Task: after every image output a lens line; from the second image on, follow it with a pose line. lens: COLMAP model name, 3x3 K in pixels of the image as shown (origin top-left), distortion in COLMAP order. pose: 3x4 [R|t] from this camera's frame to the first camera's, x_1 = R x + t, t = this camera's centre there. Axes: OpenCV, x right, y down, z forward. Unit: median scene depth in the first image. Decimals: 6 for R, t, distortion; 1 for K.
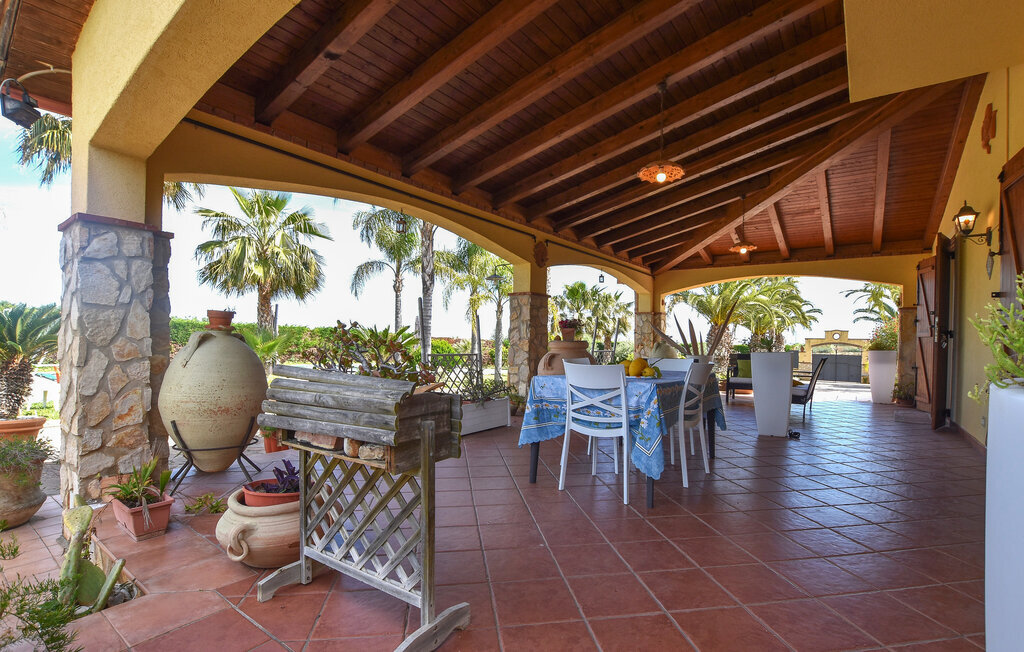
lens RADIAL K [[494.8, 0, 515.2], [0, 494.8, 347.1], [0, 0, 1]] dist [-0.018609, -0.000136]
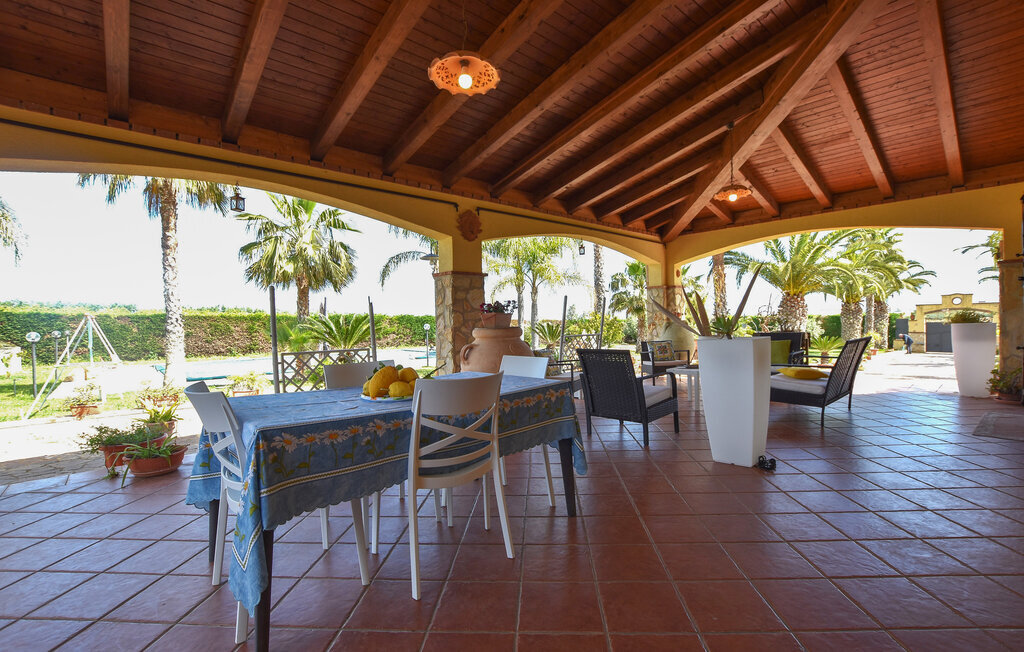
lens RADIAL K [[458.6, 0, 507.2], [0, 458.6, 333.4], [0, 0, 1]] dist [-0.031607, 0.007254]
pose [[0.973561, -0.032237, -0.226142, 0.195501], [0.035781, 0.999293, 0.011586, -0.007606], [0.225609, -0.019371, 0.974025, 0.175104]]
